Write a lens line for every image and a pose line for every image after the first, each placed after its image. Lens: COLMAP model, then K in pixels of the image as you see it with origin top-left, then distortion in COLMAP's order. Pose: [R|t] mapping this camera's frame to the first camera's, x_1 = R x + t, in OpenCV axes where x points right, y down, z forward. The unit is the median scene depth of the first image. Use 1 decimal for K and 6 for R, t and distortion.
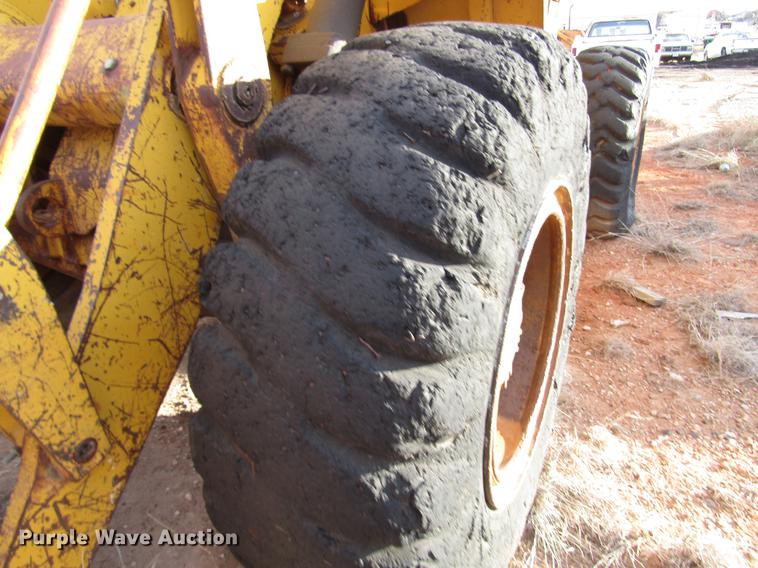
lens RADIAL K [[539.1, 0, 379.0], [0, 539.1, 284.0], [0, 0, 1]] dist [-0.007664, -0.000483]
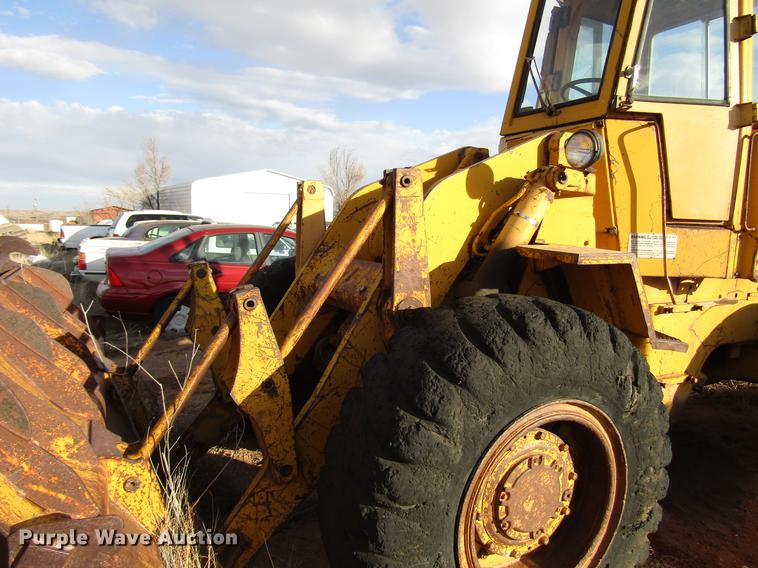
lens RADIAL K [[539.1, 0, 379.0], [0, 539.1, 284.0], [0, 0, 1]] dist [-0.007664, -0.000483]
pose [[0.817766, 0.121380, -0.562606, 0.845941], [-0.280692, 0.937488, -0.205736, -0.036595], [0.502464, 0.326163, 0.800717, -0.729283]]
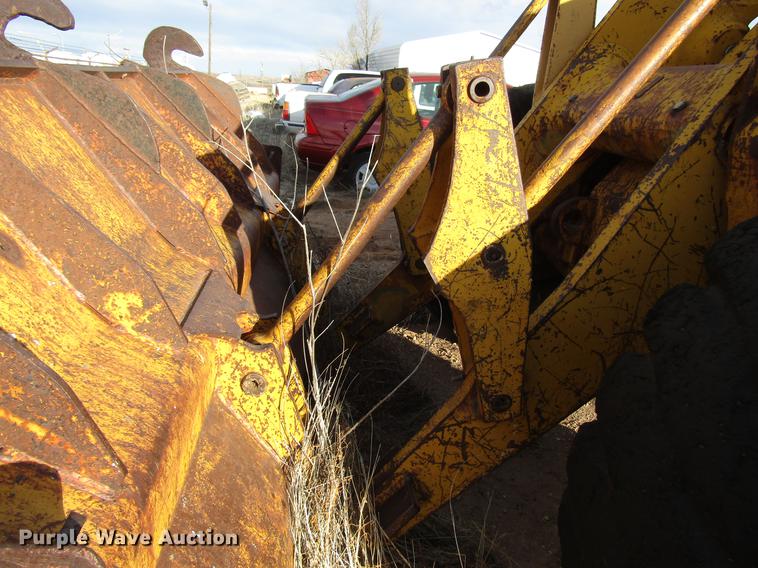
lens RADIAL K [[539.1, 0, 379.0], [0, 539.1, 284.0], [0, 0, 1]] dist [-0.007664, -0.000483]
pose [[0.556820, 0.351607, -0.752545, 0.120407], [-0.411077, 0.903910, 0.118165, 0.039022], [0.721781, 0.243557, 0.647852, -0.048202]]
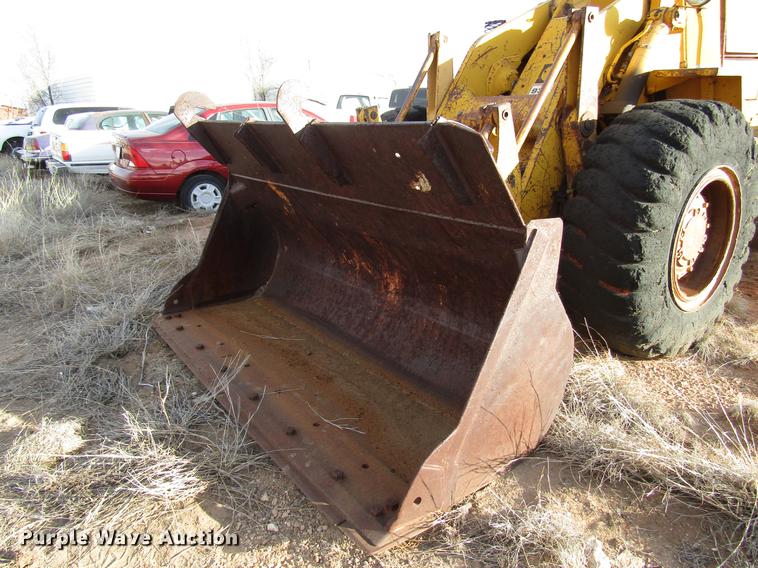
lens RADIAL K [[539.1, 0, 379.0], [0, 539.1, 284.0], [0, 0, 1]] dist [-0.007664, -0.000483]
pose [[0.906094, 0.141374, -0.398756, -0.025209], [-0.175965, 0.983058, -0.051314, 0.817428], [0.384746, 0.116662, 0.915620, -1.923607]]
